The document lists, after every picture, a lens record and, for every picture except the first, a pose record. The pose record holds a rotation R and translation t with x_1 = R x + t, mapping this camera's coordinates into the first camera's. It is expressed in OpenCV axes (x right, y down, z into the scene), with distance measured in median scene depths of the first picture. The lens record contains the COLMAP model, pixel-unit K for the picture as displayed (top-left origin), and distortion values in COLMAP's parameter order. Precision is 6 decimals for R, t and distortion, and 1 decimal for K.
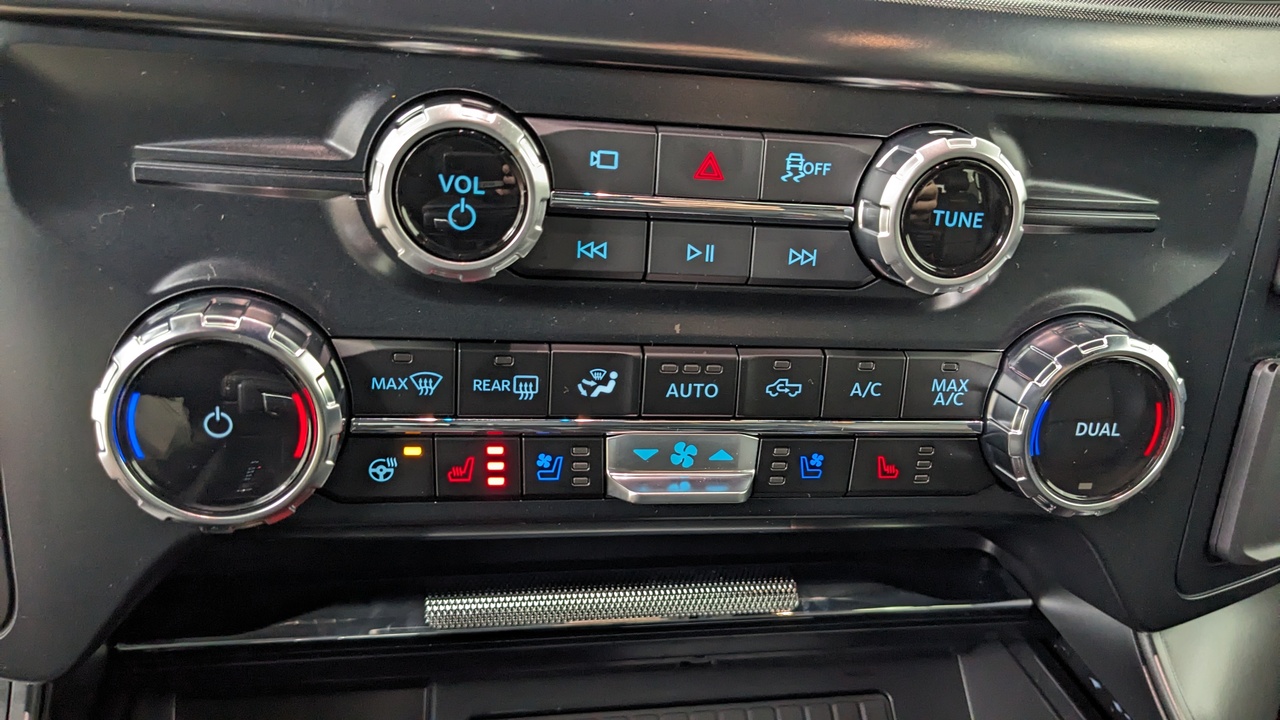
lens RADIAL K [[1029.9, 0, 642.3], [0, 1029.9, 364.1], [0, 0, 1]] dist [0.044399, -0.067426]
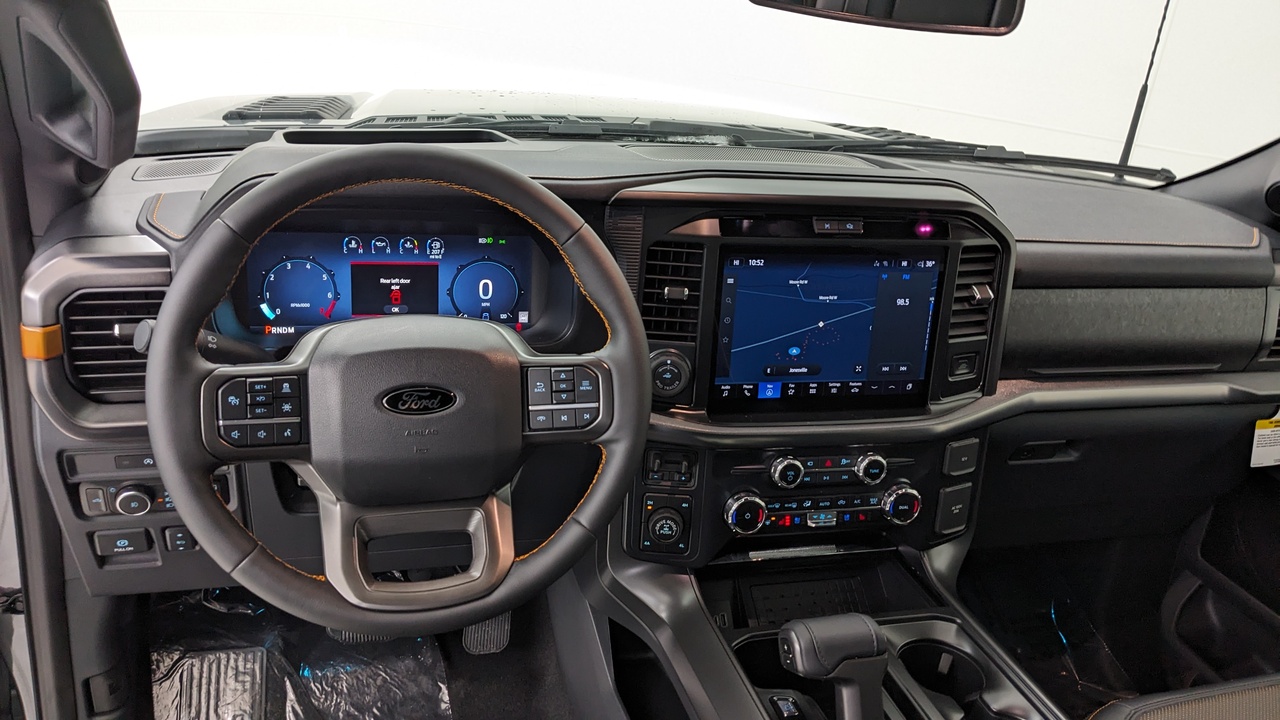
lens RADIAL K [[1029.9, 0, 636.2], [0, 1029.9, 359.1], [0, 0, 1]] dist [0.044399, -0.067426]
pose [[0.996614, -0.033467, 0.075098, -1.273195], [0.035365, 0.999084, -0.024095, -0.617437], [-0.074223, 0.026669, 0.996885, -4.150033]]
